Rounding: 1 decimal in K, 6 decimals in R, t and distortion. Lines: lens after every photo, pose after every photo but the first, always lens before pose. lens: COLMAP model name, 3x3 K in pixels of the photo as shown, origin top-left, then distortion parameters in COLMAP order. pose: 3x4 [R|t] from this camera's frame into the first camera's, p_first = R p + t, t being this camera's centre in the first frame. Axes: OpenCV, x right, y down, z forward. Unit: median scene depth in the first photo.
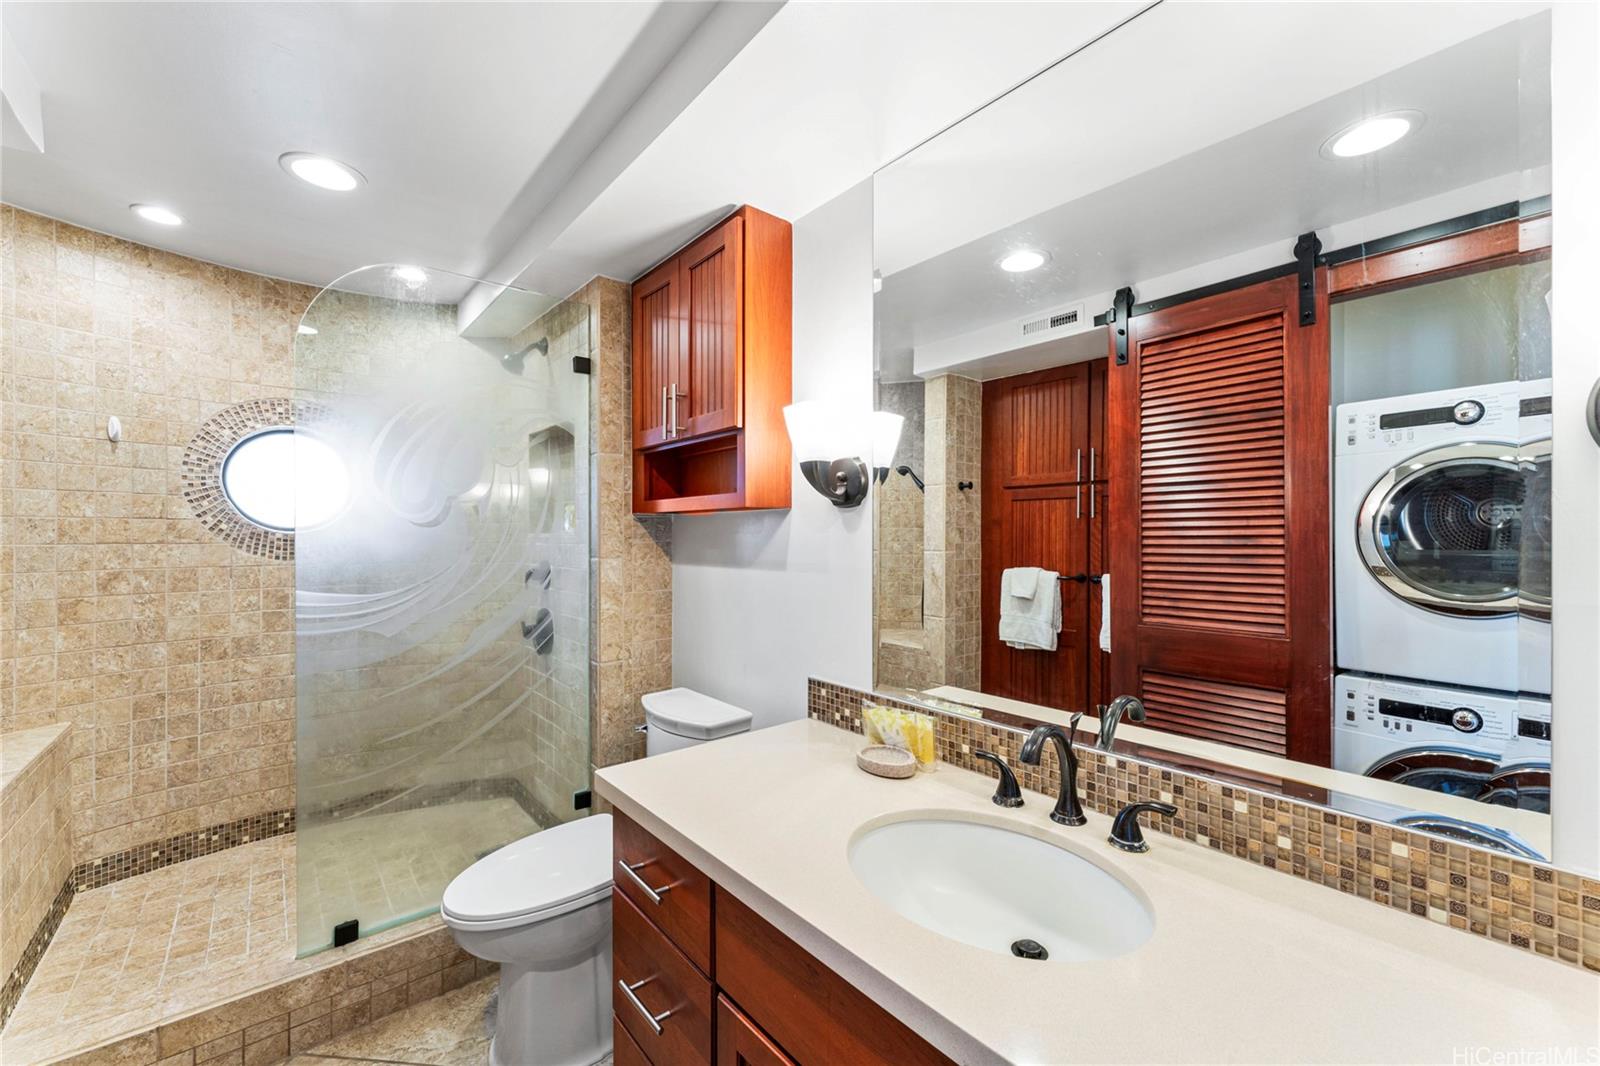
lens RADIAL K [[647.7, 0, 800.8], [0, 647.7, 538.6], [0, 0, 1]] dist [-0.006604, 0.002897]
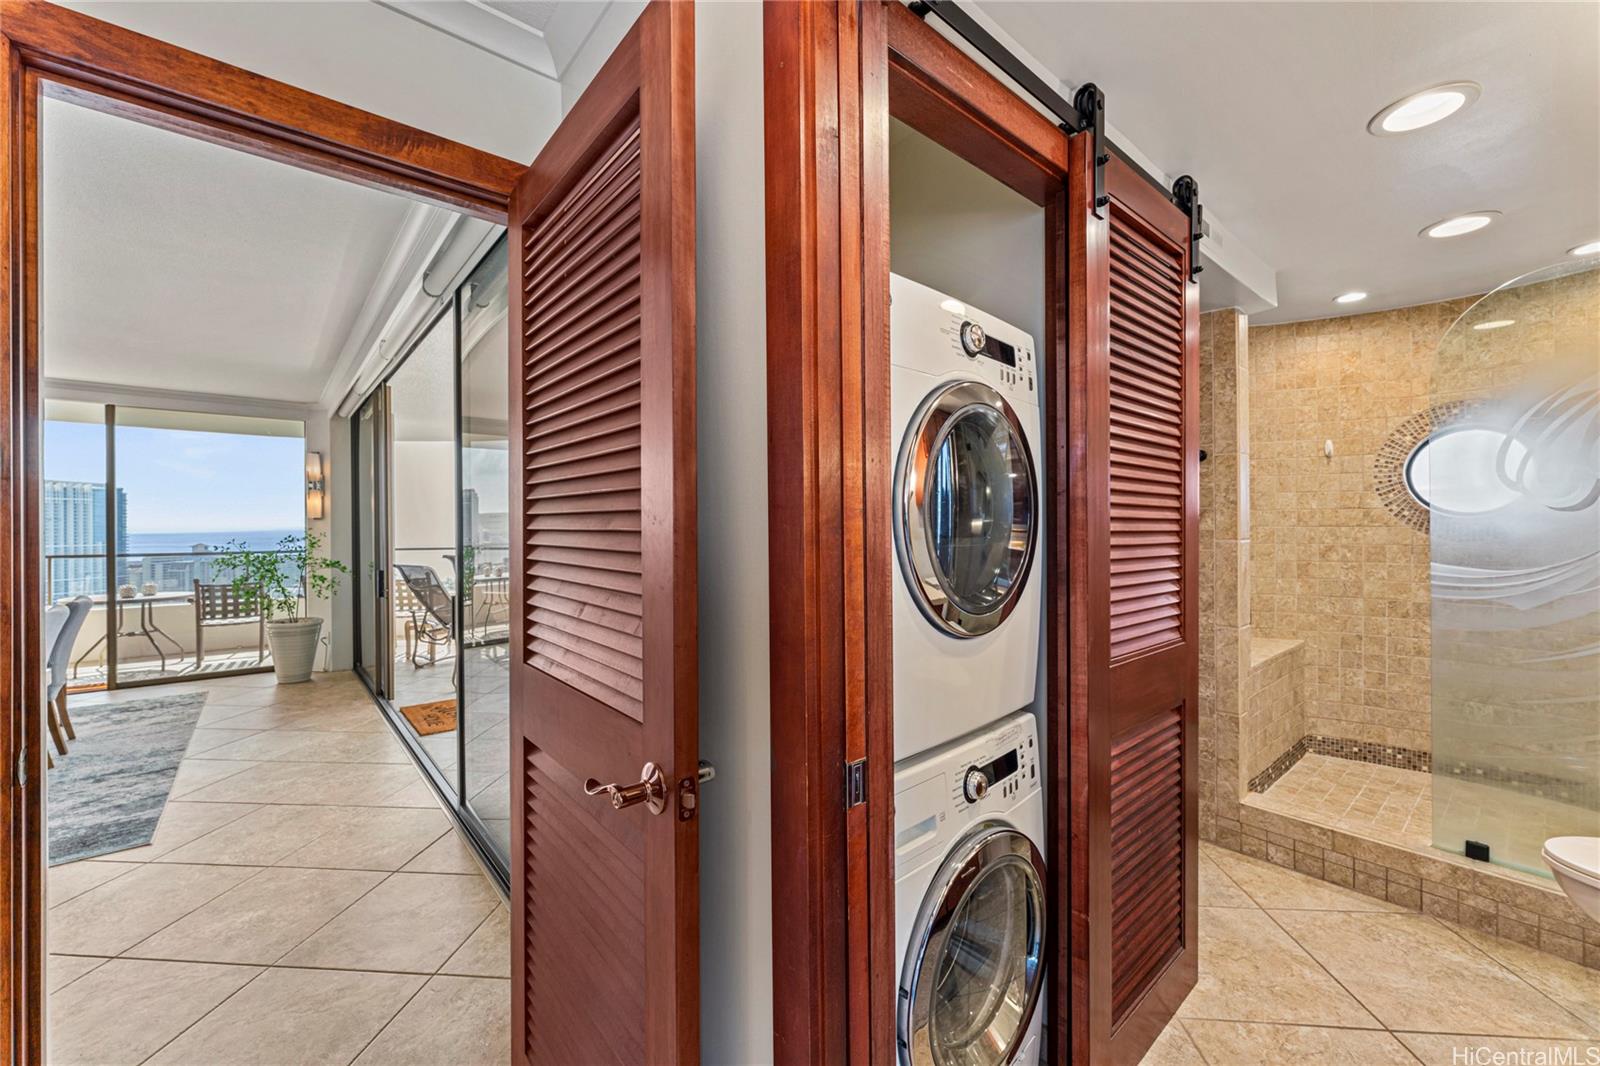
lens RADIAL K [[647.7, 0, 807.6], [0, 647.7, 526.1], [0, 0, 1]] dist [-0.006604, 0.002897]
pose [[0.021691, 0.002913, -0.999760, 0.364056], [0.002848, 0.999992, 0.002976, -0.000431], [0.999761, -0.002912, 0.021683, -0.210537]]
